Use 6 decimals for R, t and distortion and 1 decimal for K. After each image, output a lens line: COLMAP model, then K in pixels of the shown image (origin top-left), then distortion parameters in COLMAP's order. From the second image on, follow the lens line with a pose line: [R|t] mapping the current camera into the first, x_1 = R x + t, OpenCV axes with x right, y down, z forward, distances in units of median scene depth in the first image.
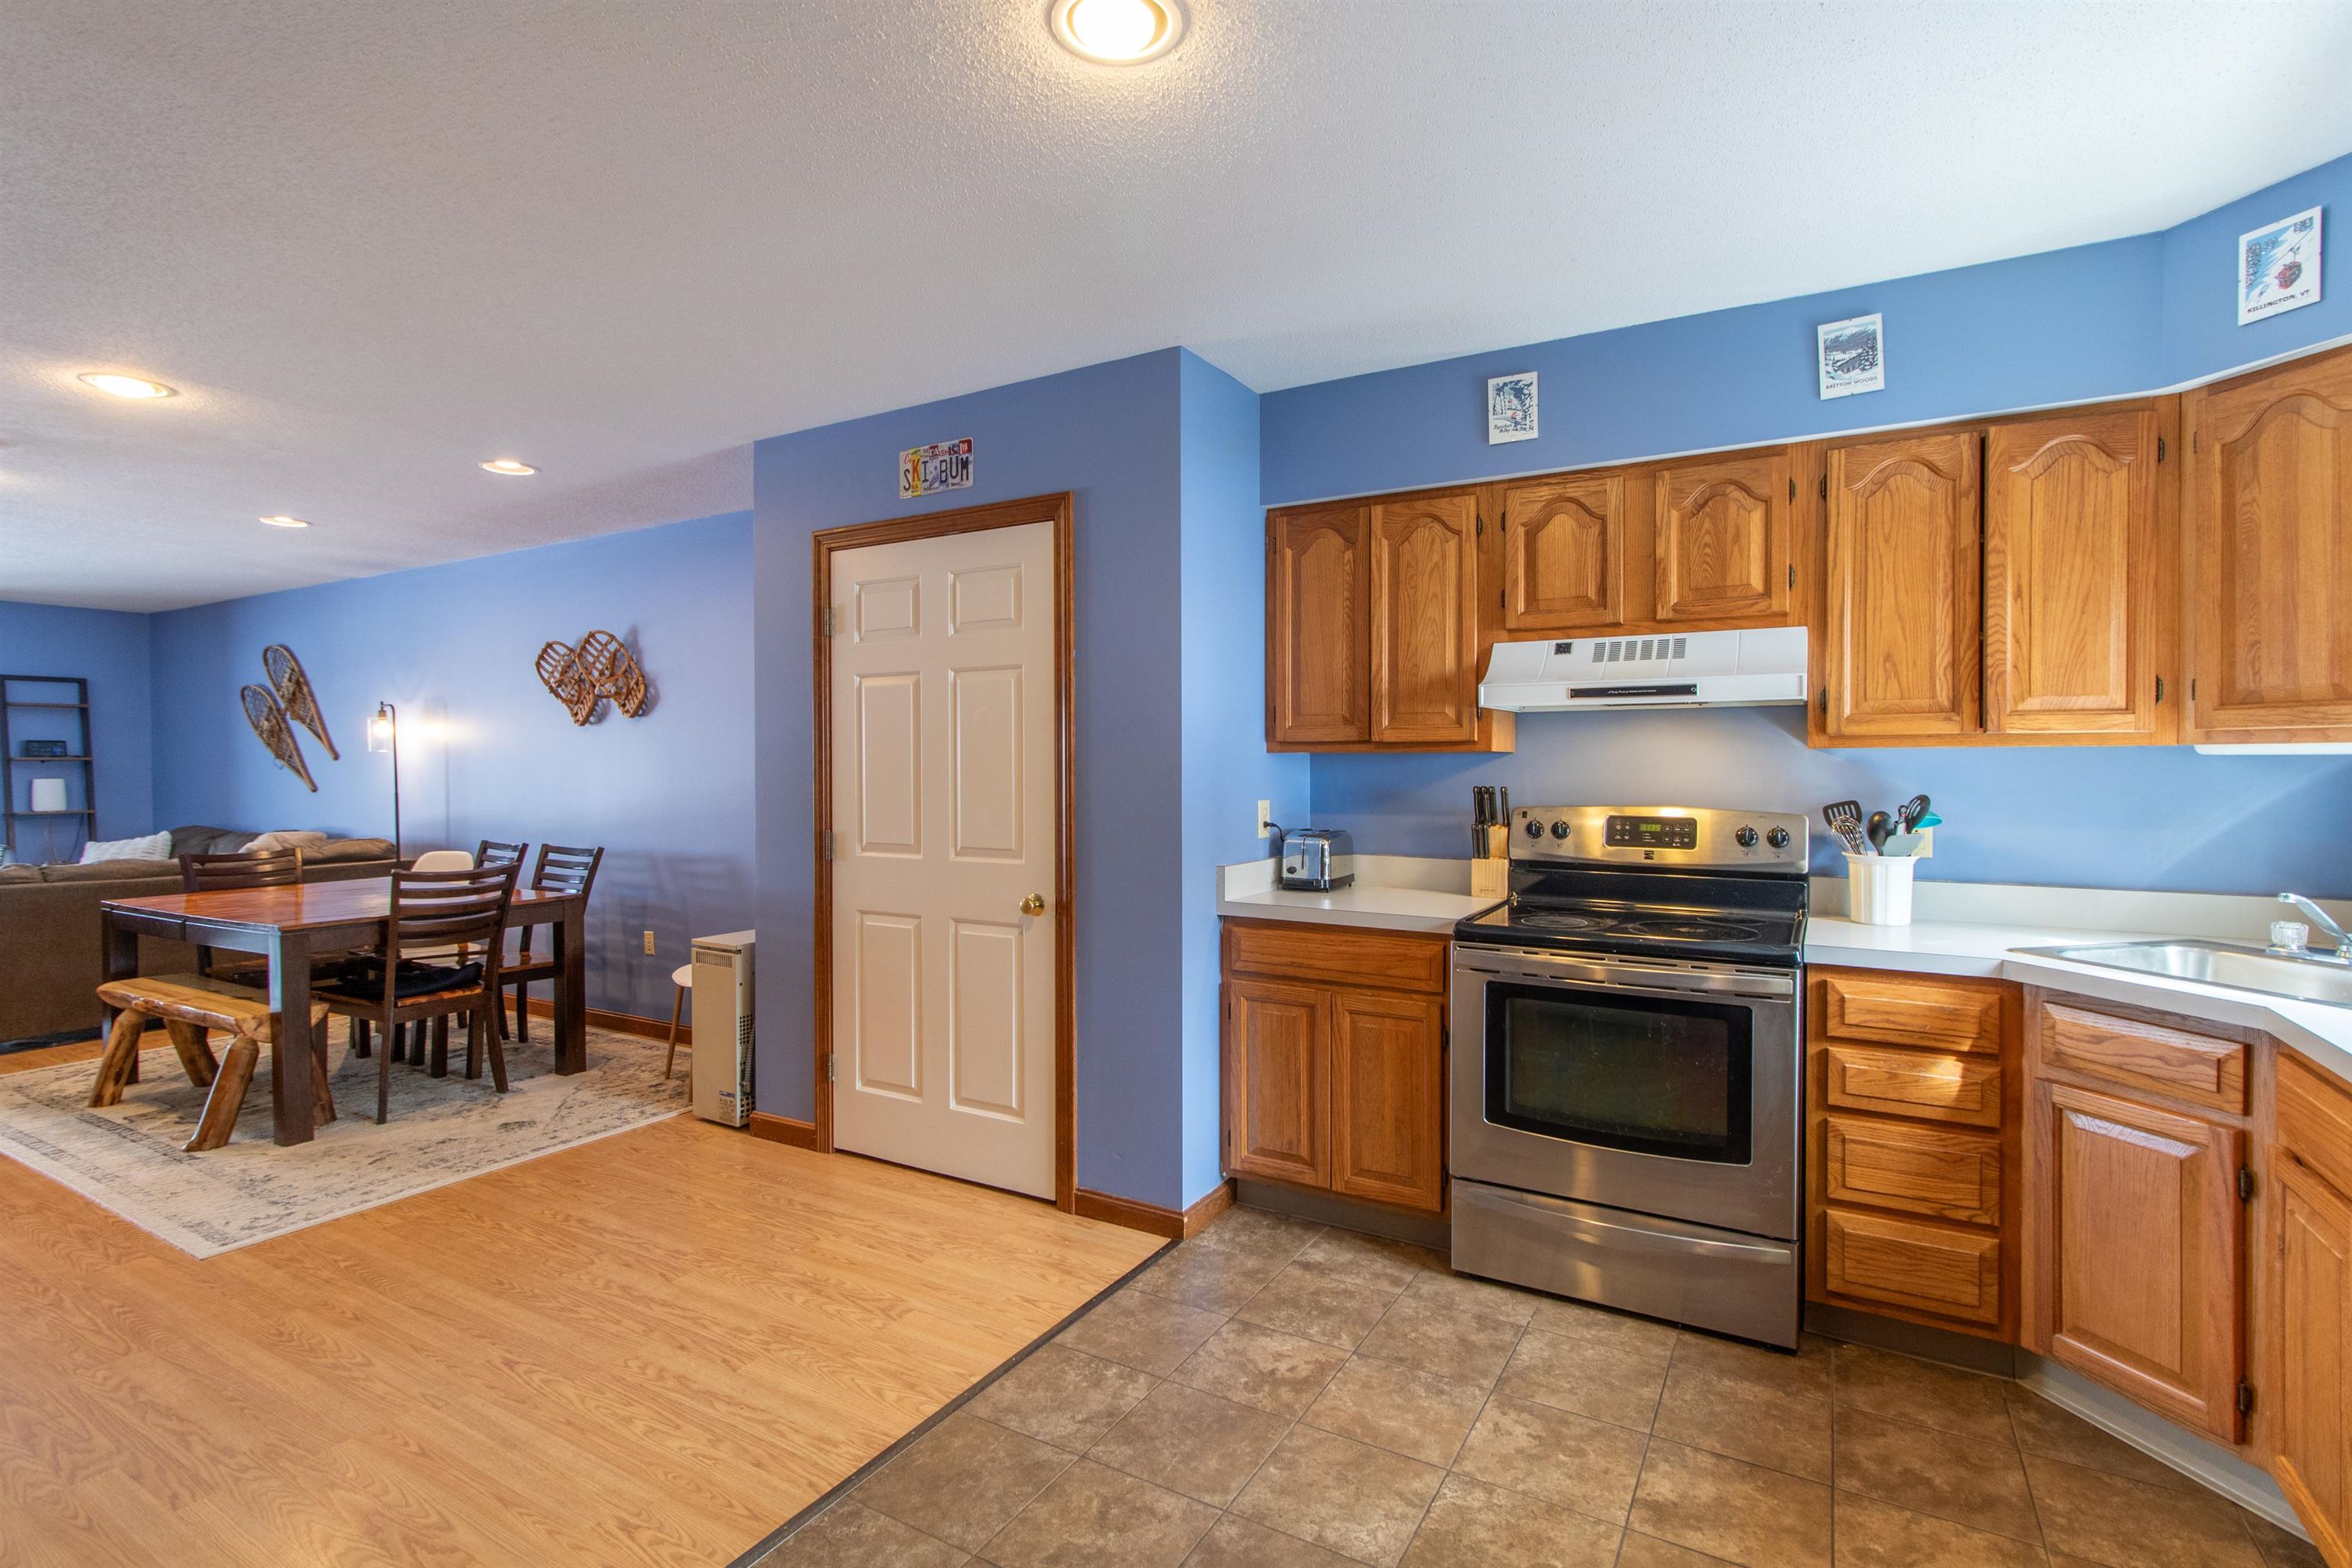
lens RADIAL K [[1100.2, 0, 1136.3], [0, 1100.2, 772.7], [0, 0, 1]] dist [0.000722, 0.000923]
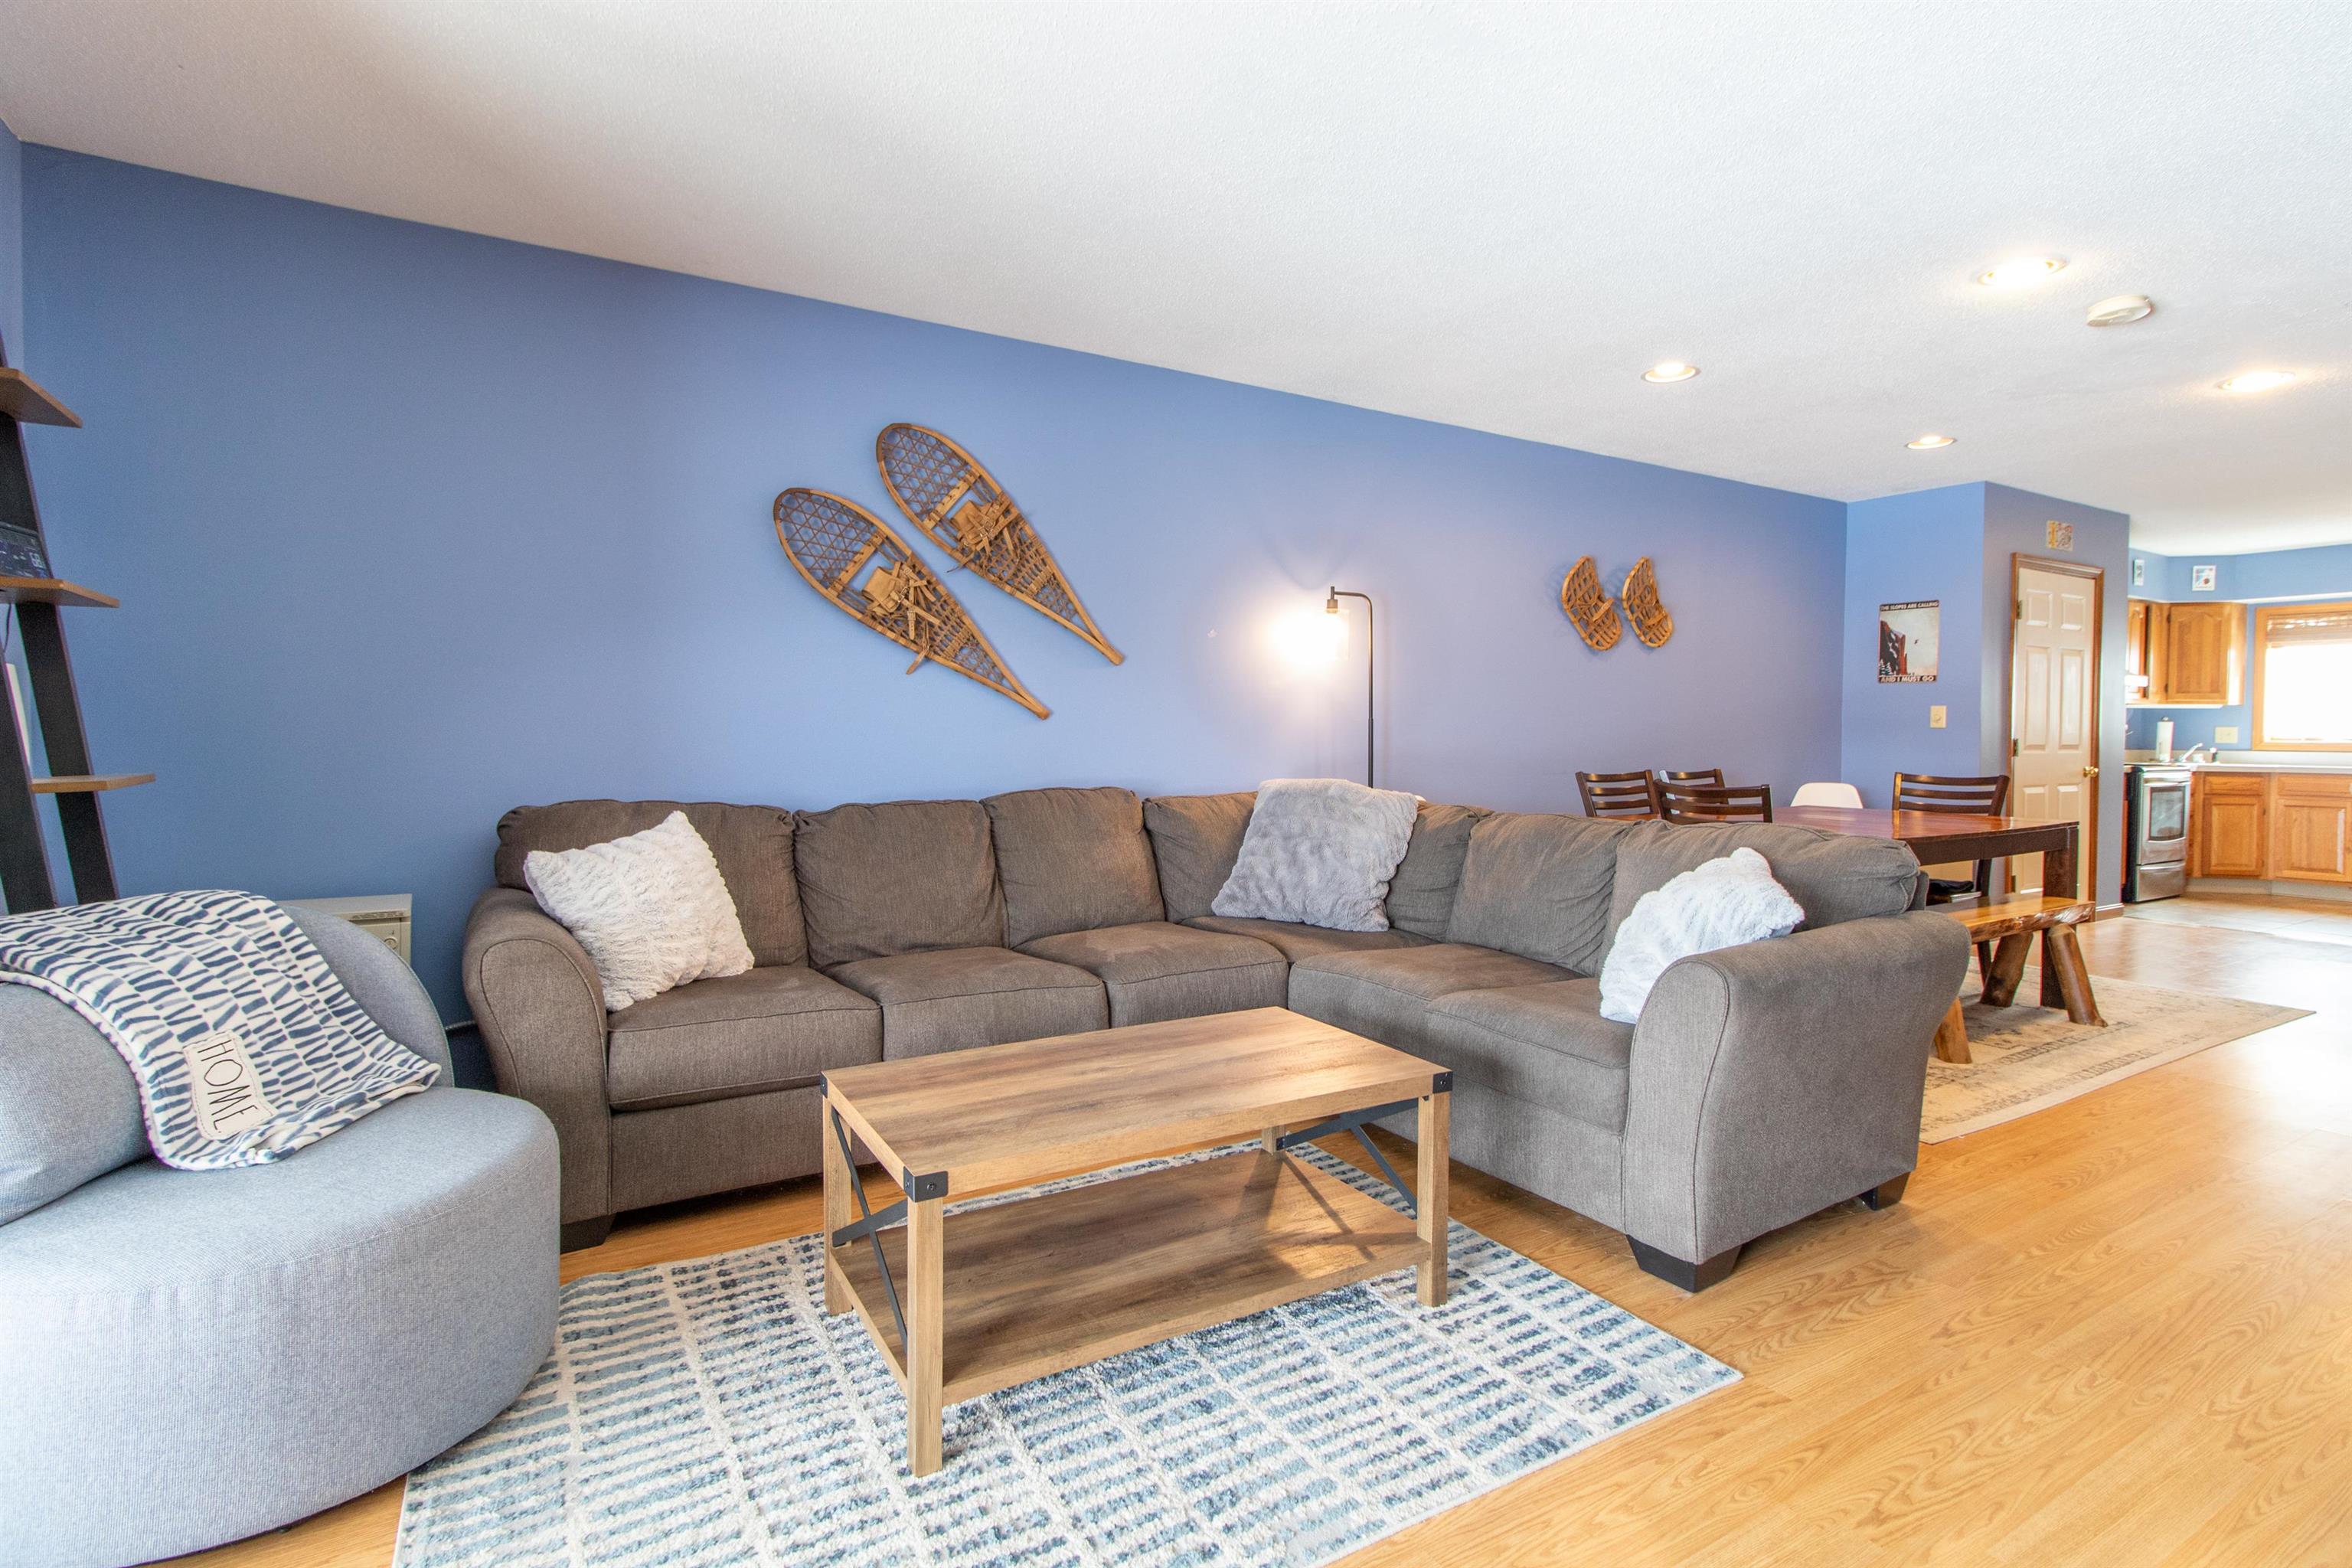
lens RADIAL K [[1109.7, 0, 1173.9], [0, 1109.7, 746.7], [0, 0, 1]] dist [0.002612, 0.001466]
pose [[0.482877, -0.007347, 0.875657, -3.061006], [-0.000426, 0.999963, 0.008625, 0.066975], [-0.875688, -0.004537, 0.482856, 1.712232]]
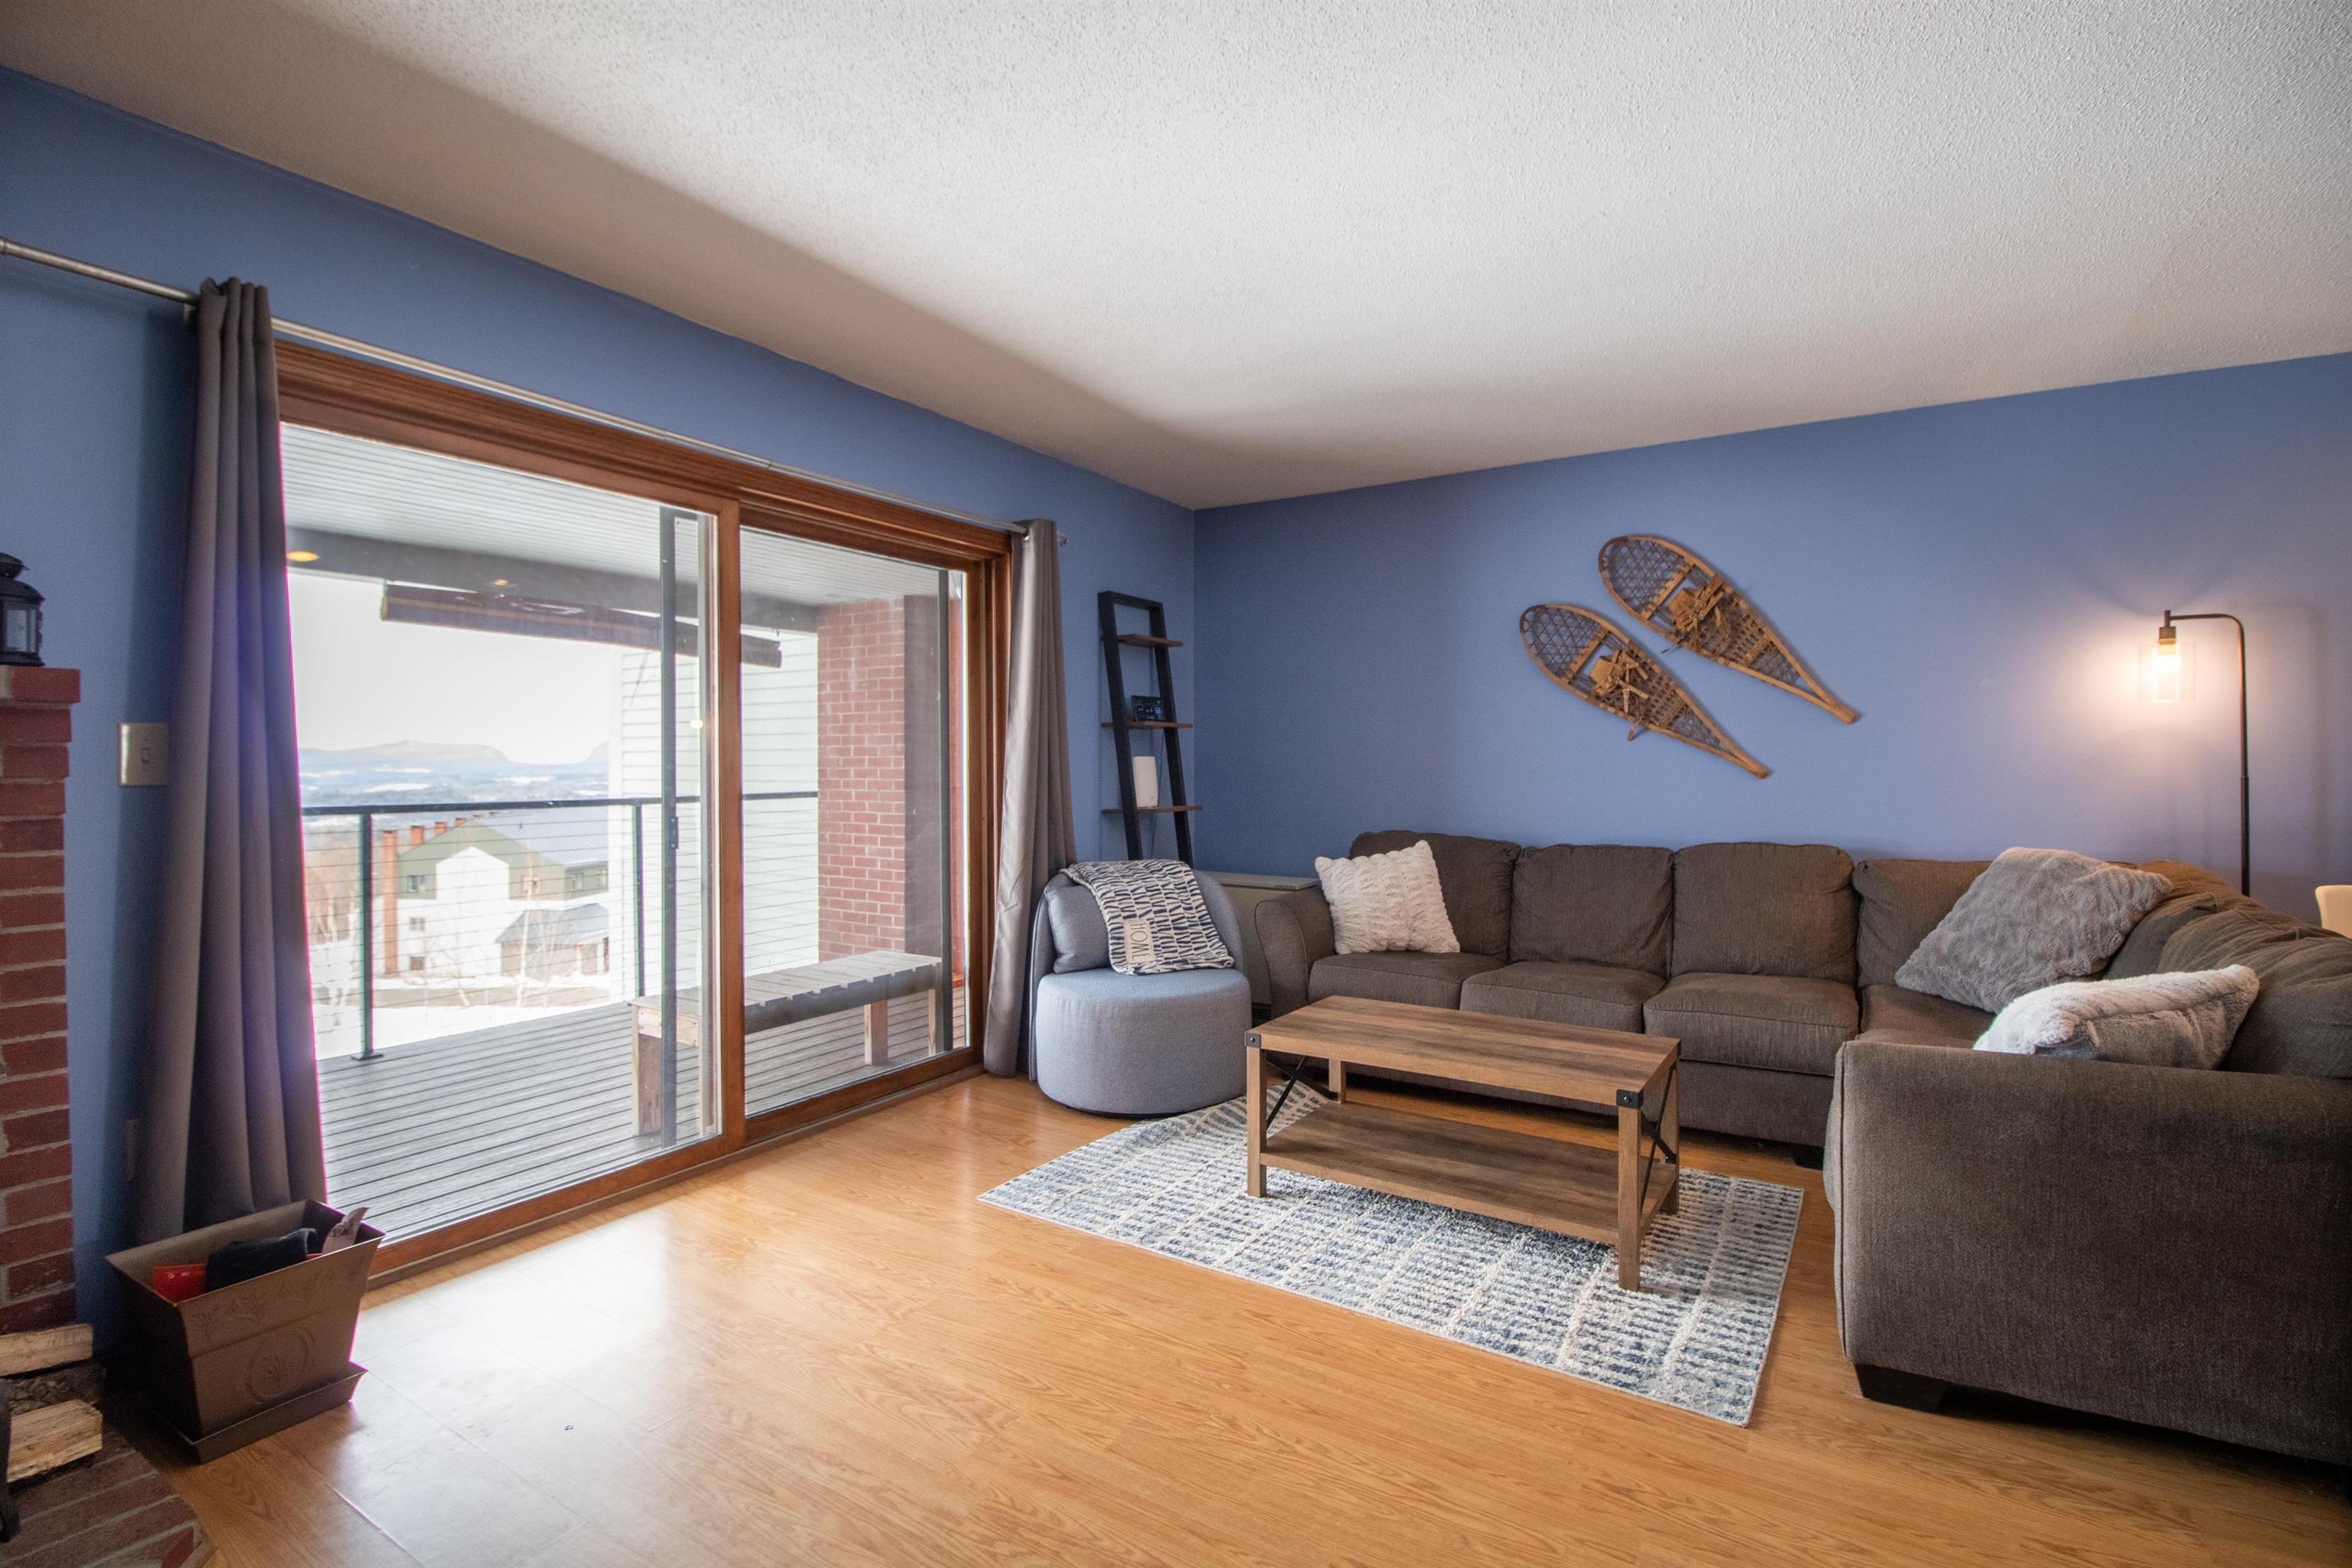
lens RADIAL K [[1034.1, 0, 1149.2], [0, 1034.1, 775.7], [0, 0, 1]] dist [0.002166, -0.012015]
pose [[0.999131, 0.005345, -0.041343, -2.643425], [-0.005358, 0.999986, -0.000213, 0.044034], [0.041341, 0.000434, 0.999145, 1.042641]]
